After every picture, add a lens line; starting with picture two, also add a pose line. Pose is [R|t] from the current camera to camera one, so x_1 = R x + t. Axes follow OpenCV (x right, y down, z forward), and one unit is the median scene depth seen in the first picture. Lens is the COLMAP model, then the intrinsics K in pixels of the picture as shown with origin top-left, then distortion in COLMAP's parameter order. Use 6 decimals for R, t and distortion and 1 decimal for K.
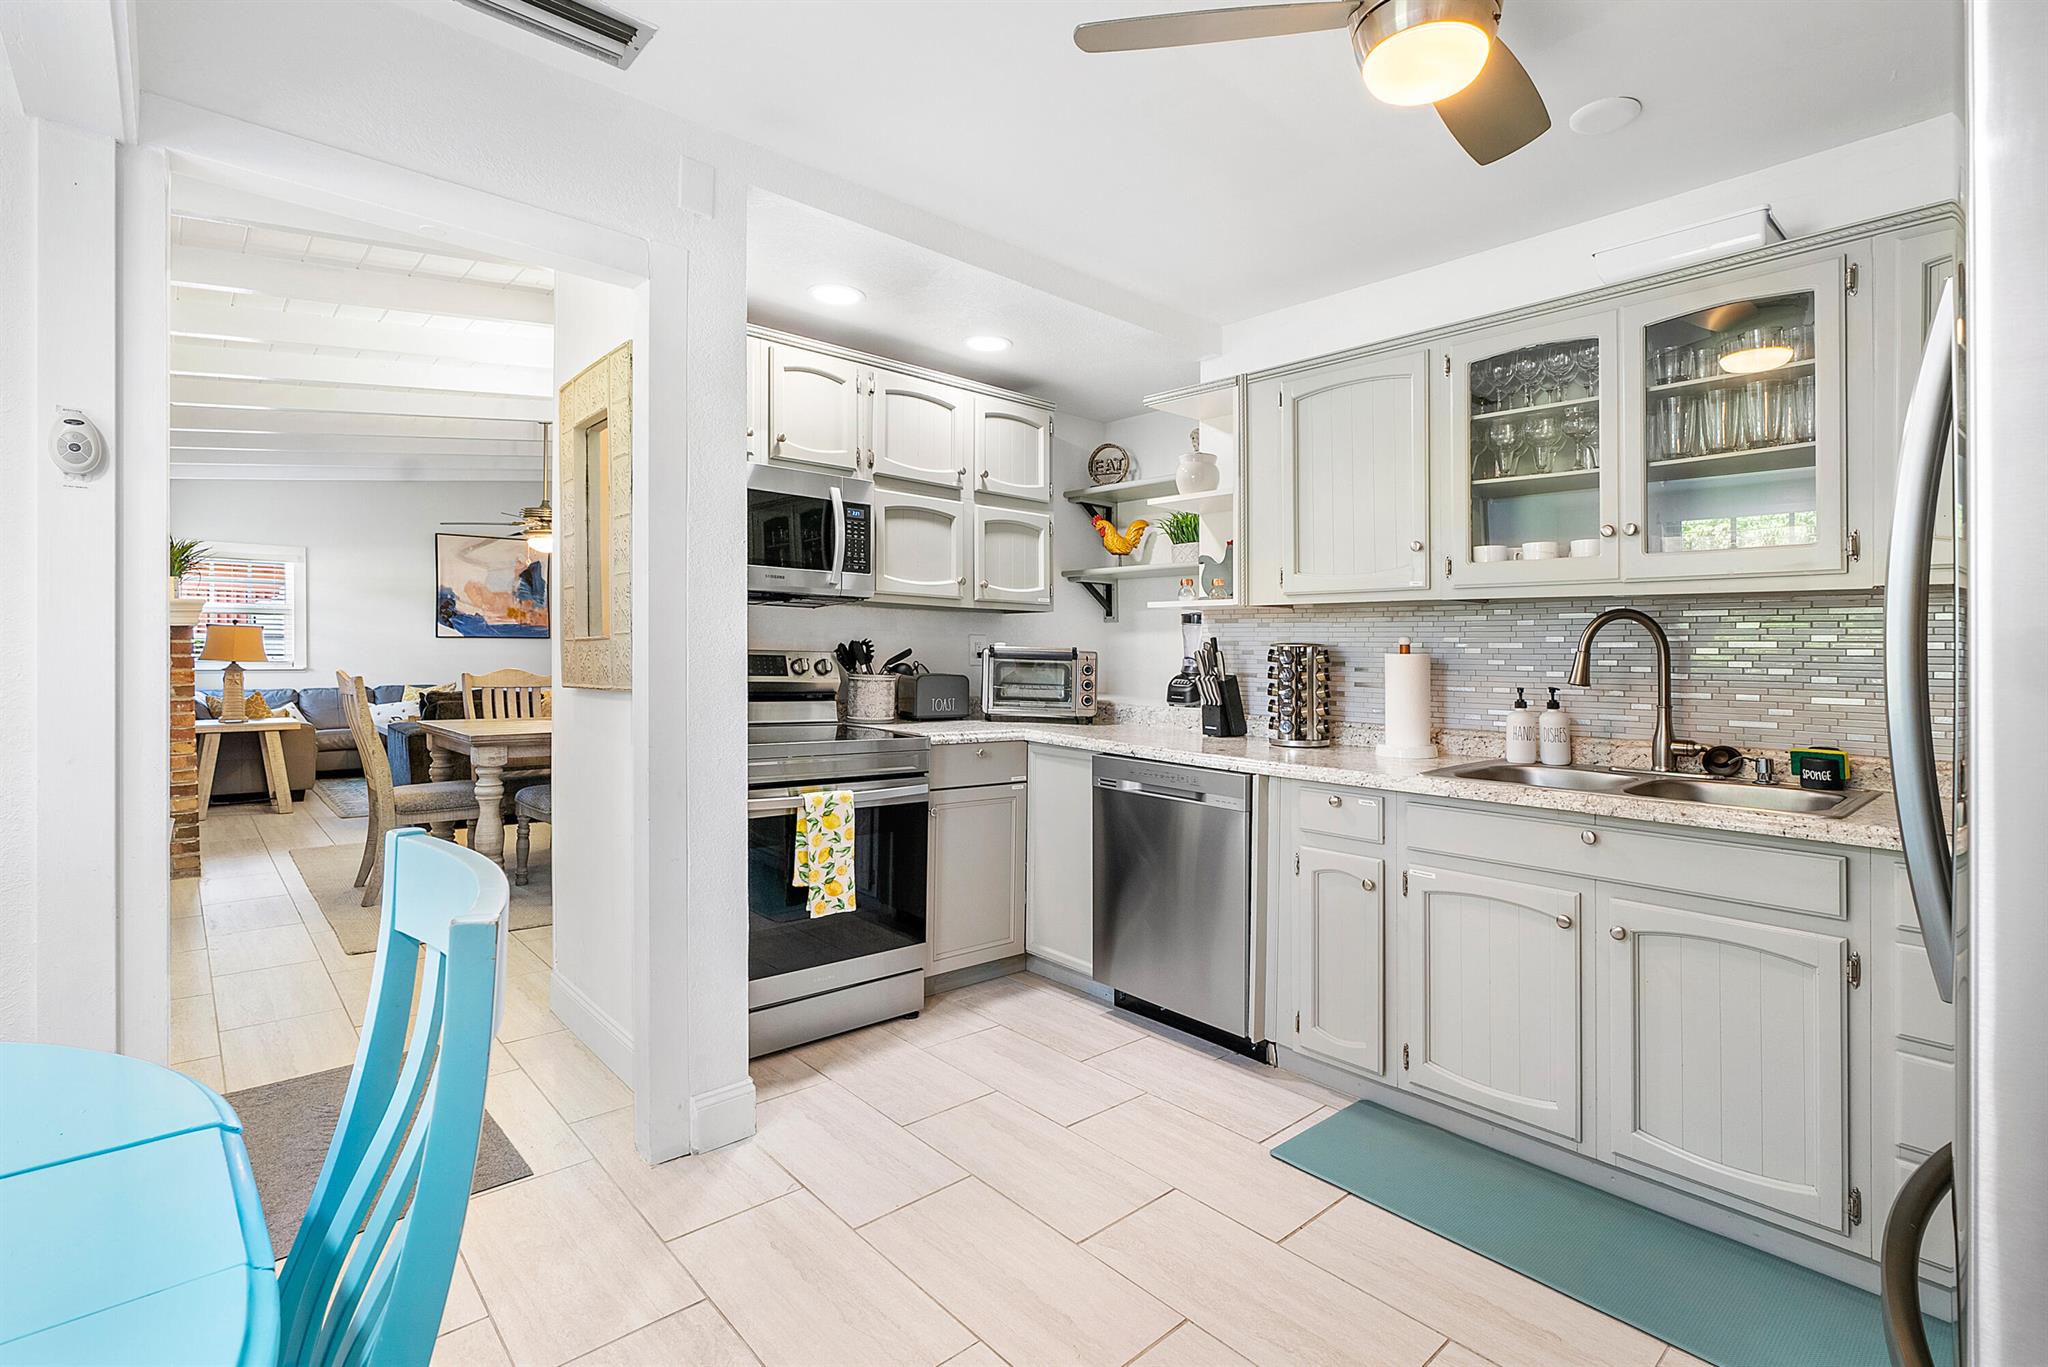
lens RADIAL K [[950.7, 0, 1022.7], [0, 950.7, 645.0], [0, 0, 1]] dist [0.000650, -0.000022]
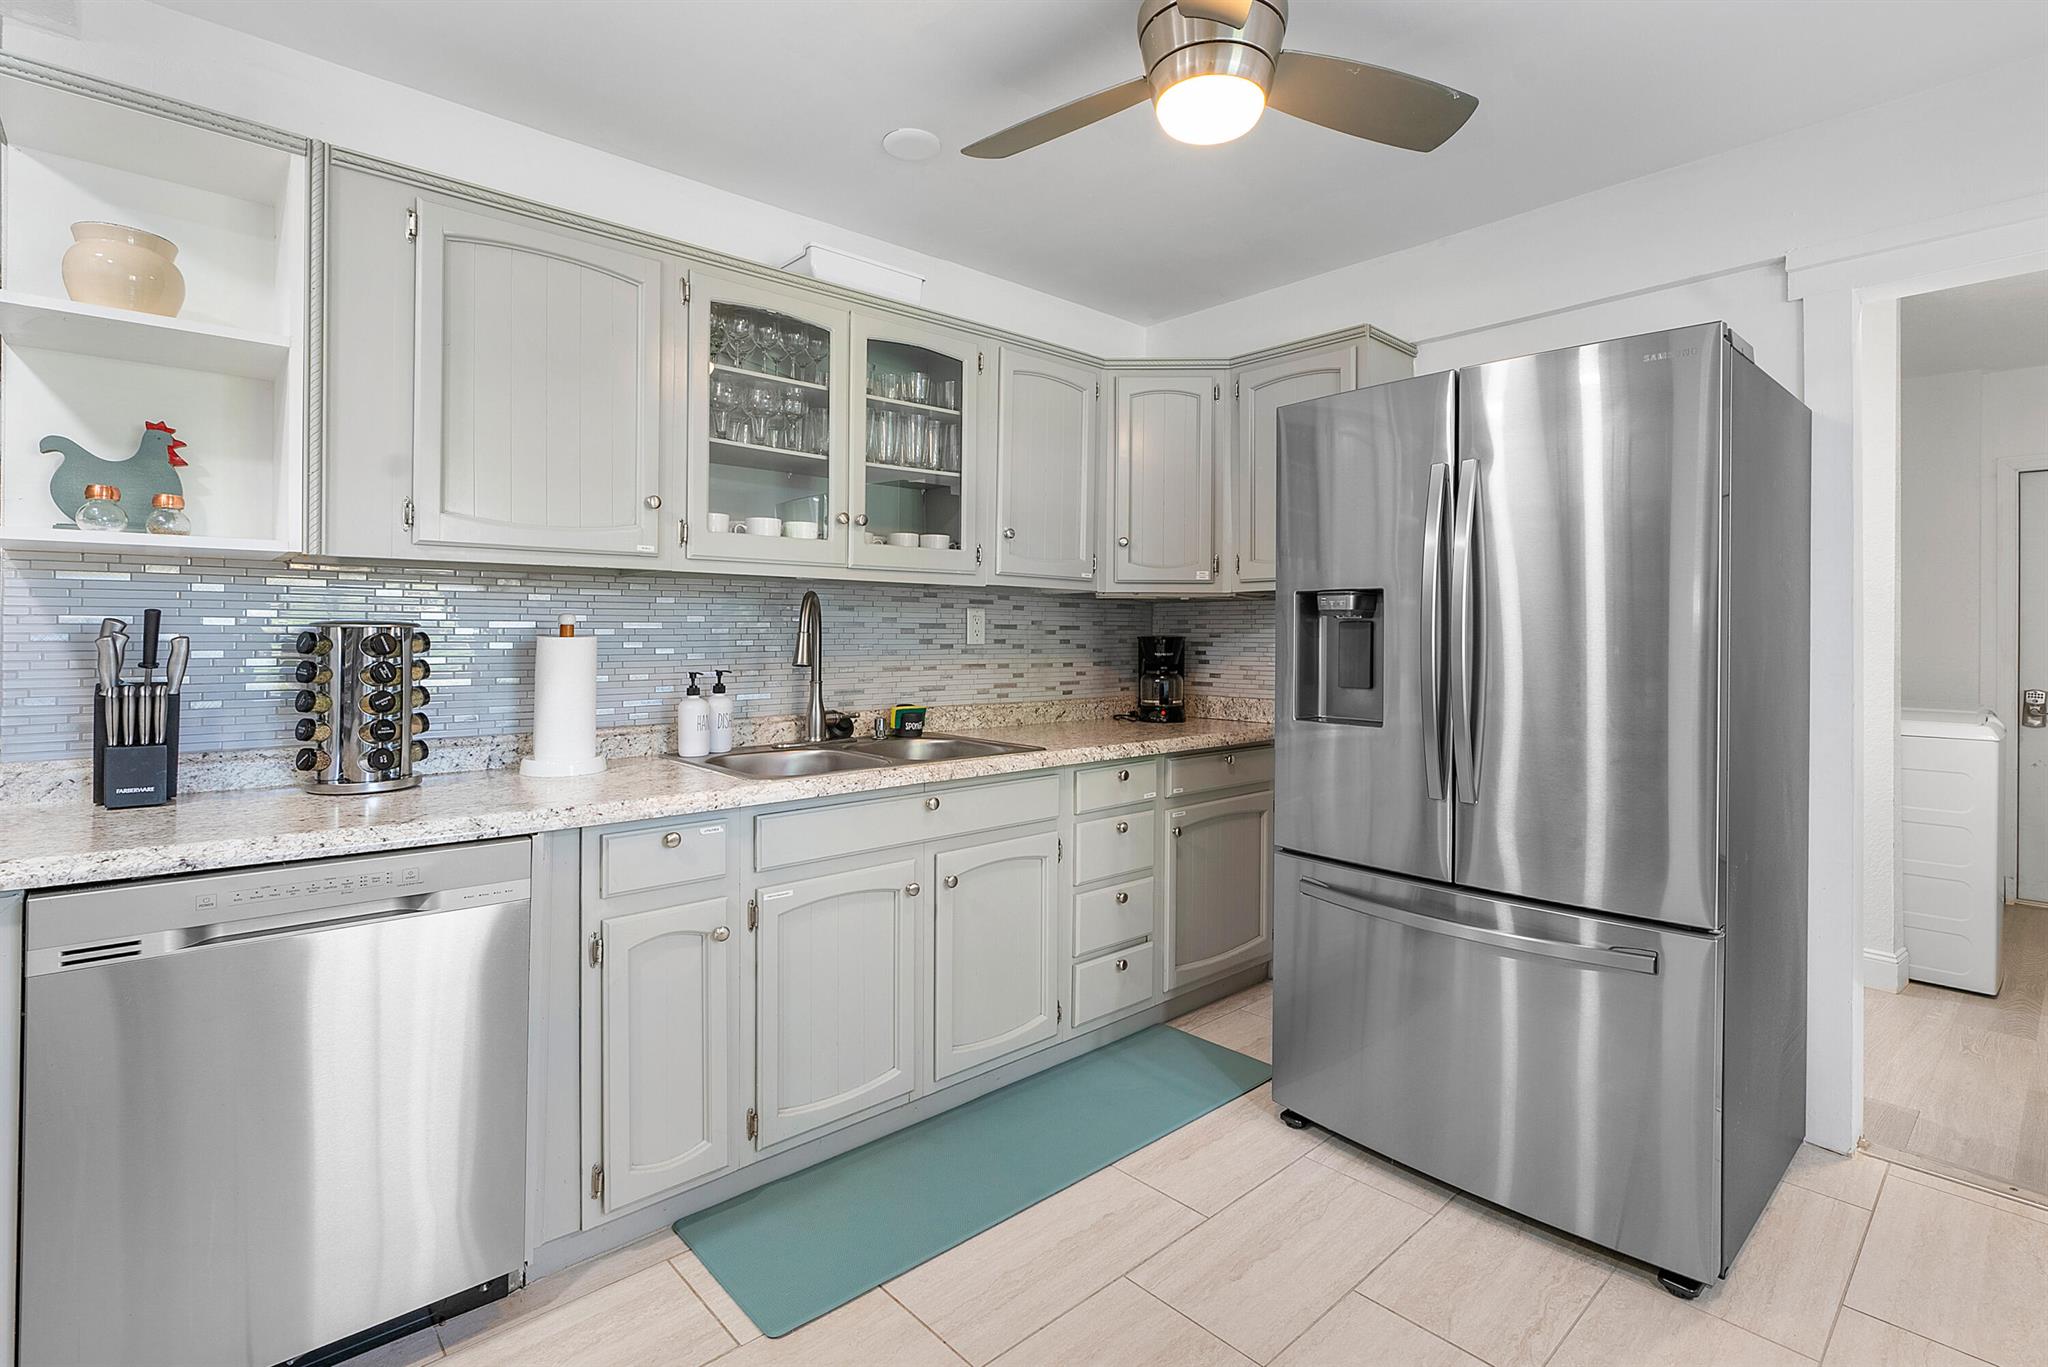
lens RADIAL K [[980.7, 0, 1020.4], [0, 980.7, 619.8], [0, 0, 1]] dist [-0.001270, -0.000042]
pose [[-0.005566, 0.001105, 0.999984, -0.424507], [-0.006467, 0.999978, -0.001141, -0.006609], [-0.999964, -0.006473, -0.005559, 0.723355]]
